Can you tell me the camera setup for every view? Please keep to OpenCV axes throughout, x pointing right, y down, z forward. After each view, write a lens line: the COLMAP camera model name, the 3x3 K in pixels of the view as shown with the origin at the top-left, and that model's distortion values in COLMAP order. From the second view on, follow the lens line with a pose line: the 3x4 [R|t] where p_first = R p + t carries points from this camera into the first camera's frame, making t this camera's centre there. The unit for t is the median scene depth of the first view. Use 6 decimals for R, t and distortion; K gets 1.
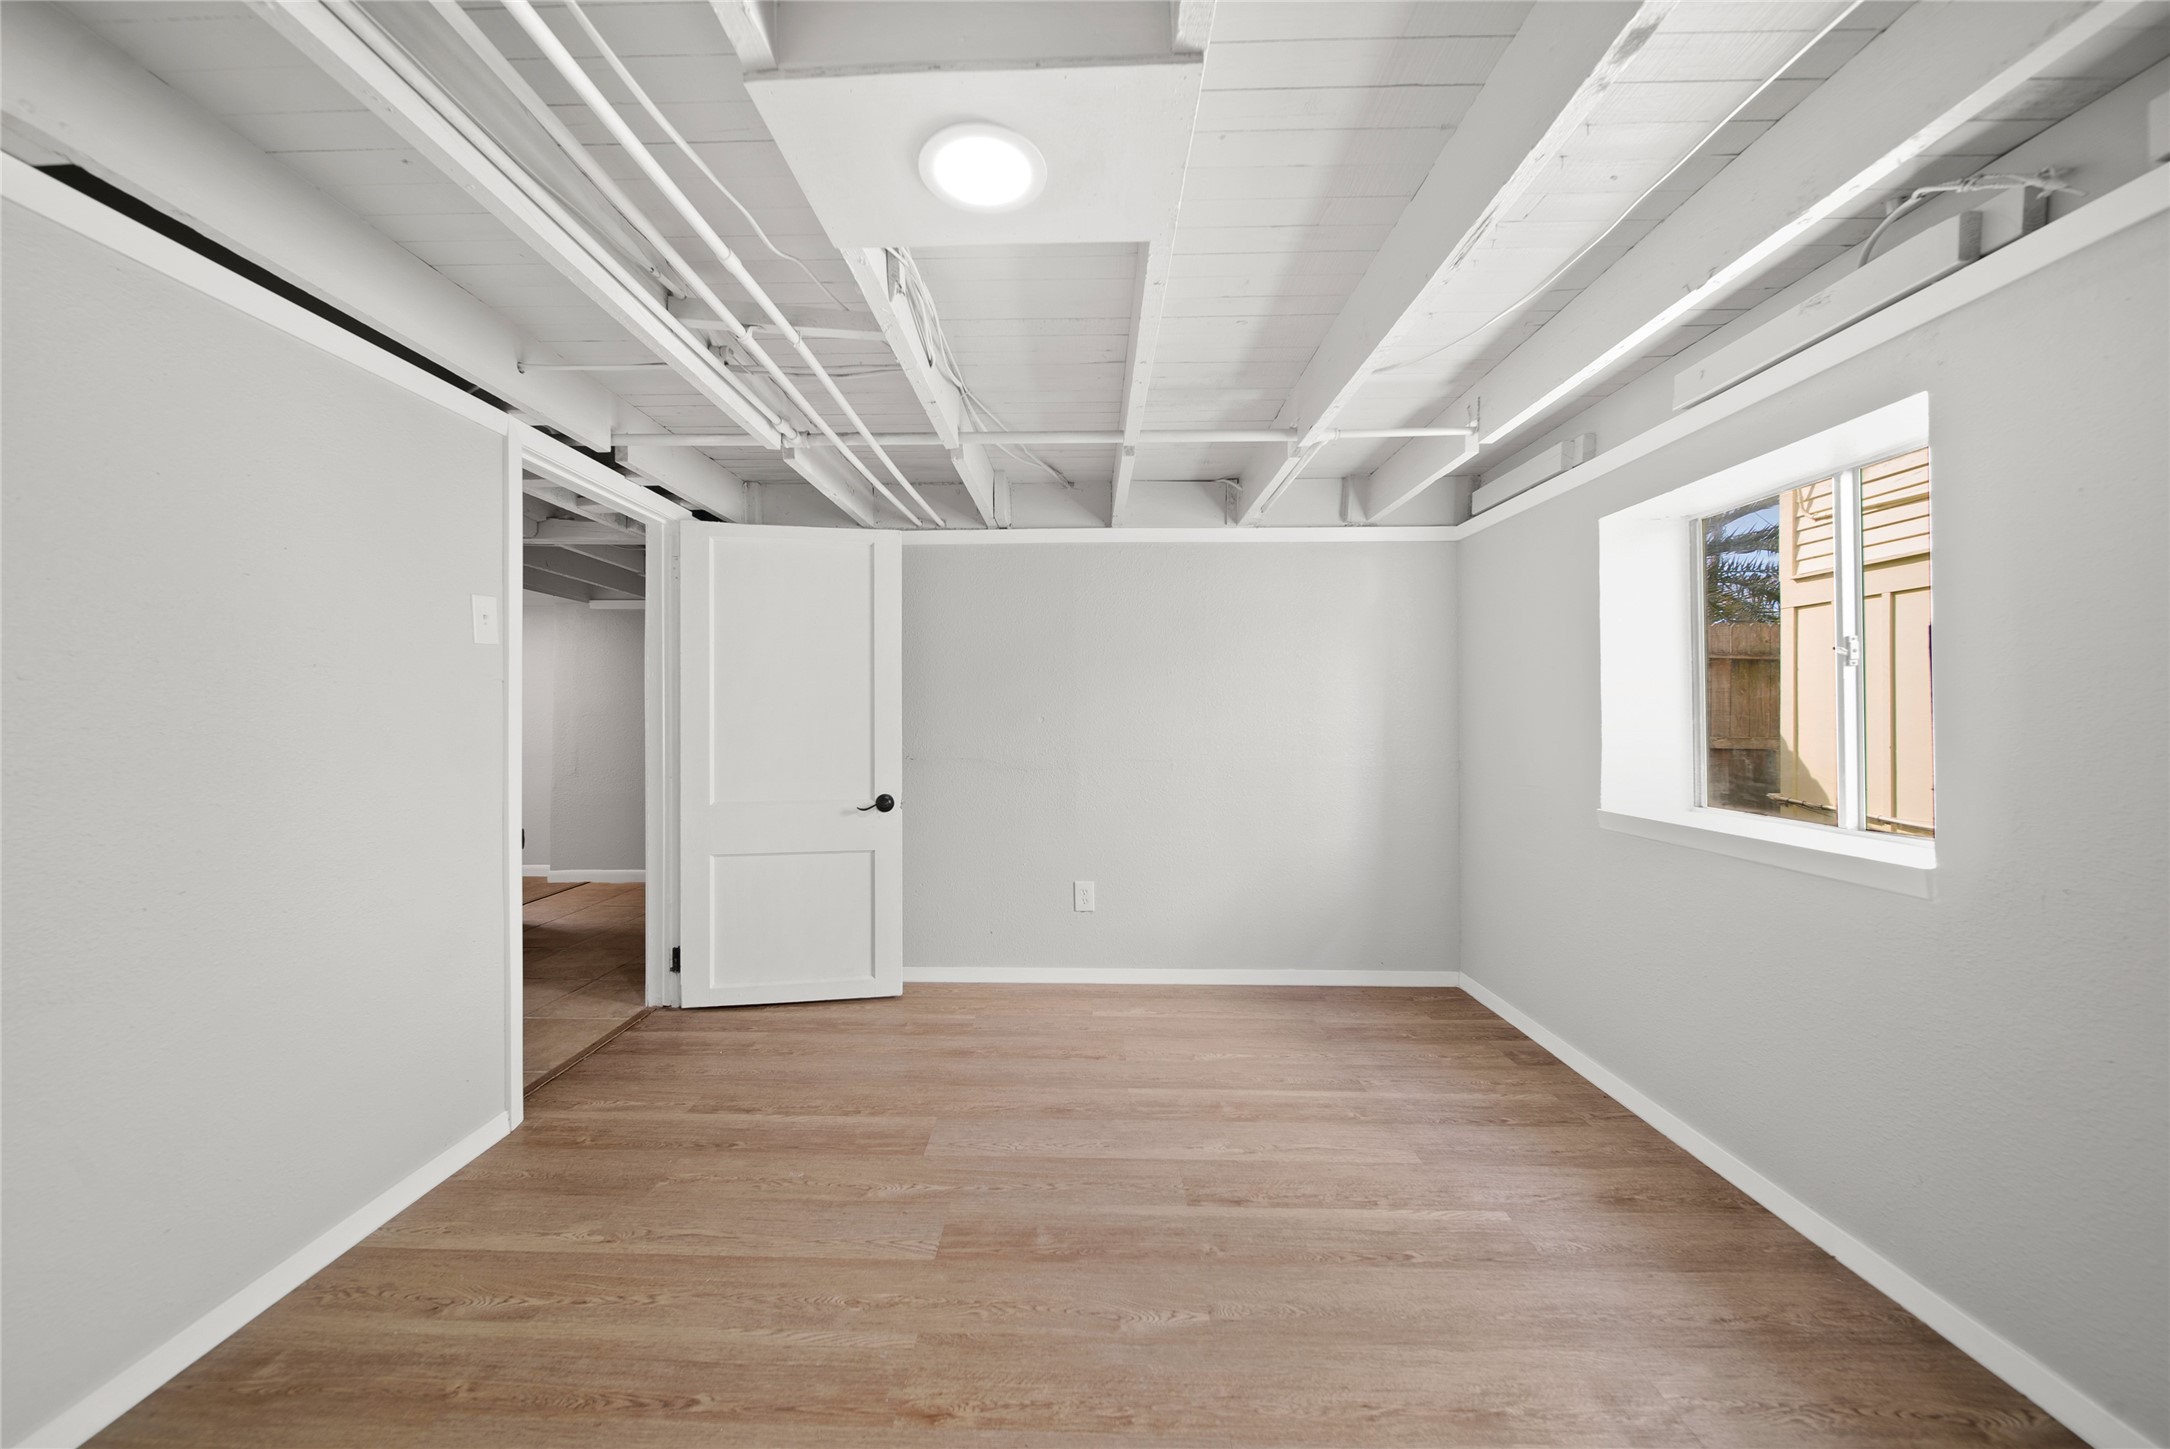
lens RADIAL K [[778.0, 0, 1076.2], [0, 778.0, 711.6], [0, 0, 1]] dist [-0.001366, -0.000327]
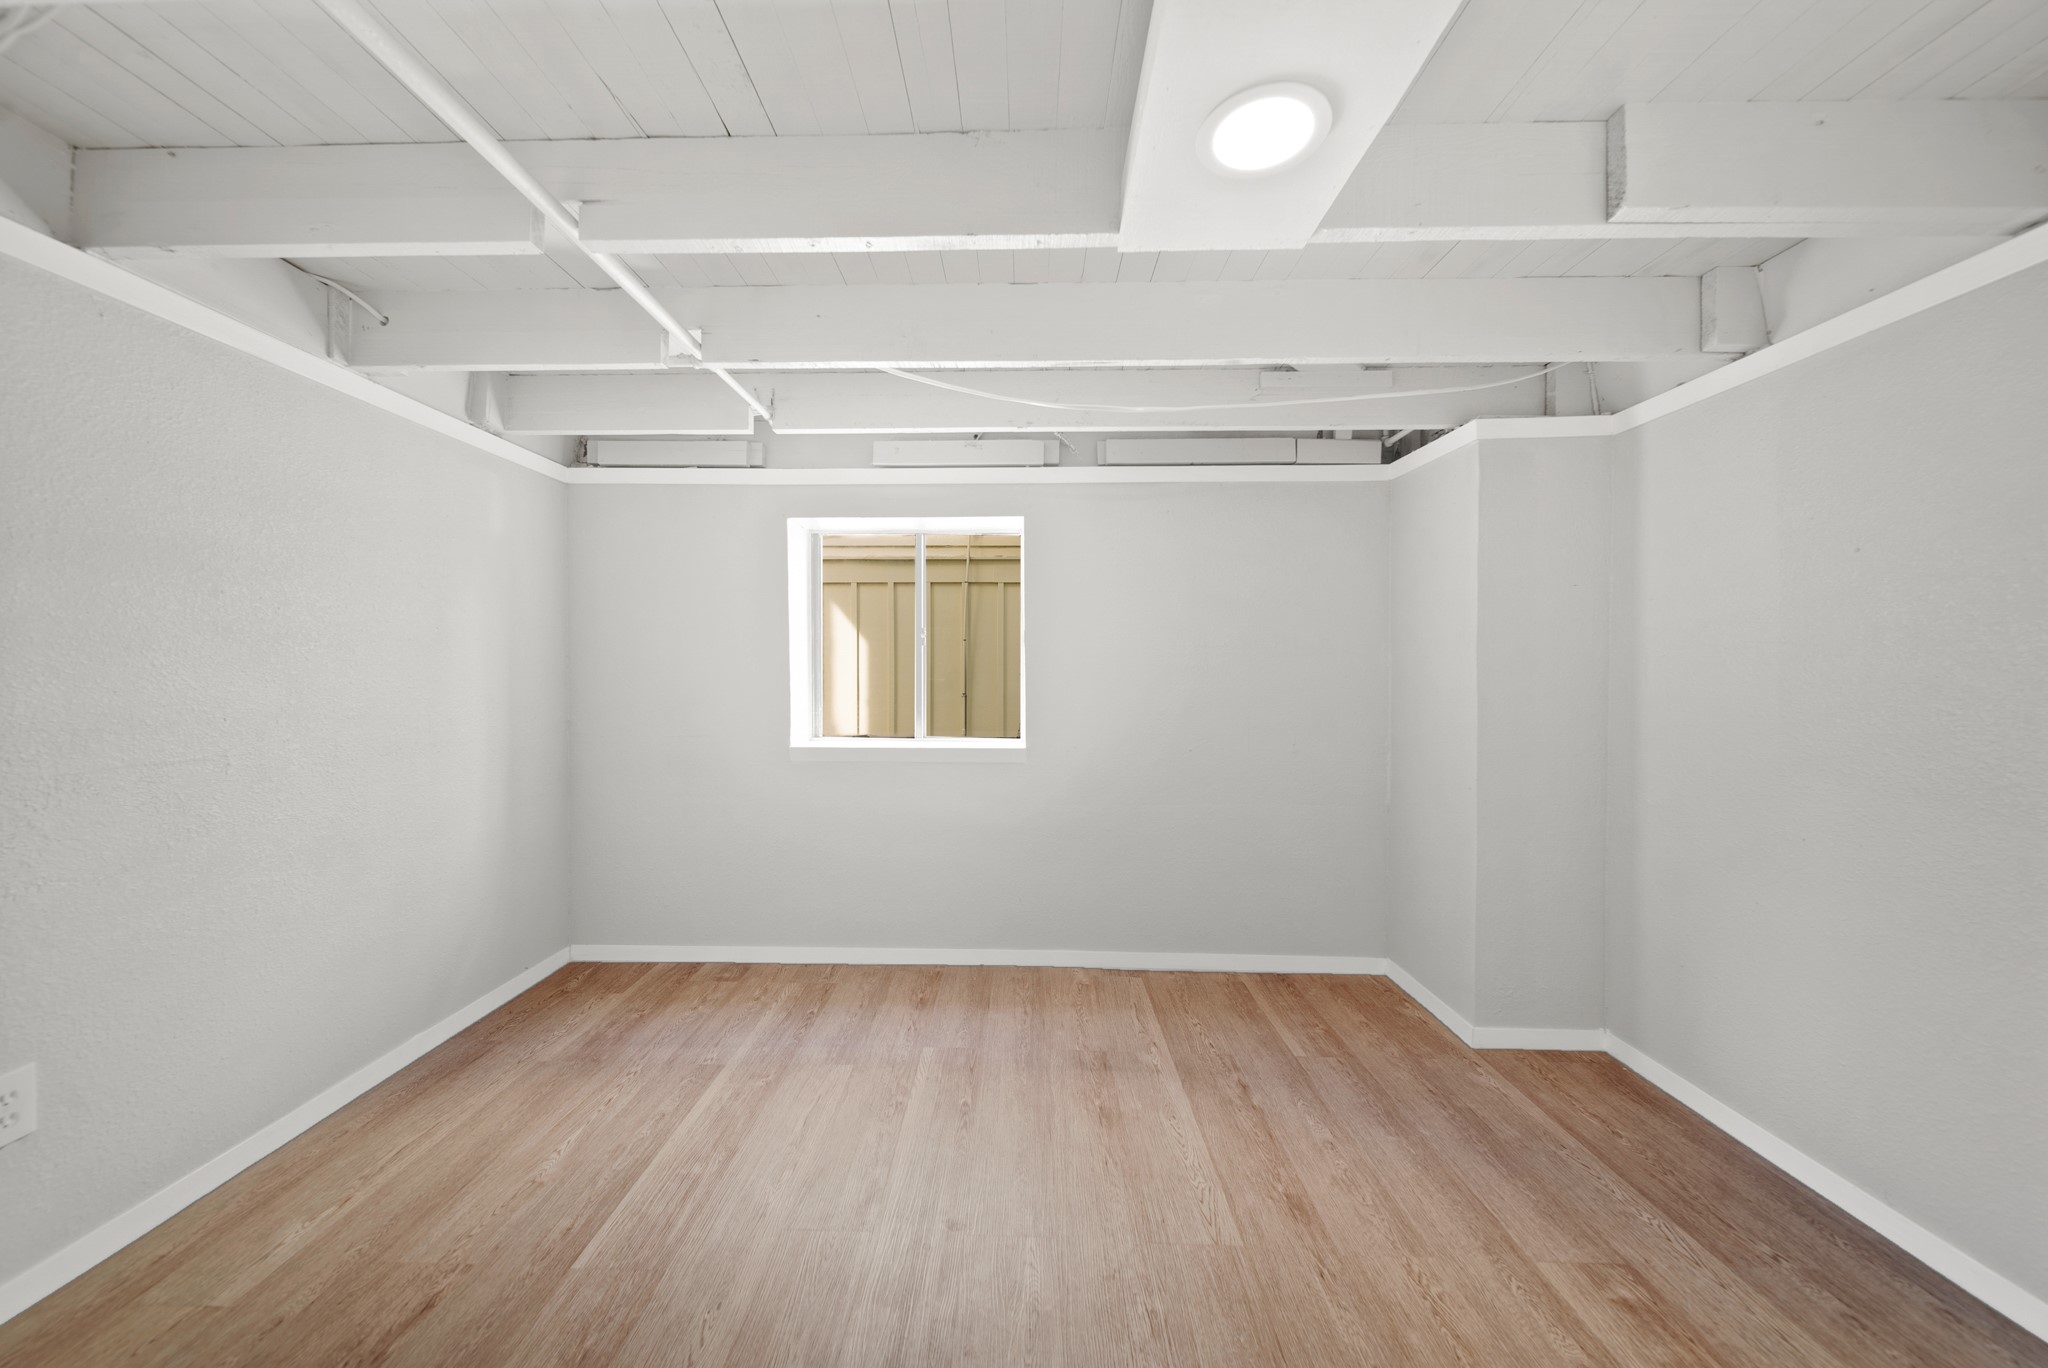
lens RADIAL K [[710.2, 0, 1015.1], [0, 710.2, 693.4], [0, 0, 1]] dist [0.000080, 0.000073]
pose [[0.007120, -0.032019, 0.999462, -0.488948], [-0.007958, 0.999454, 0.032075, -0.004276], [-0.999943, -0.008182, 0.006861, 0.631837]]
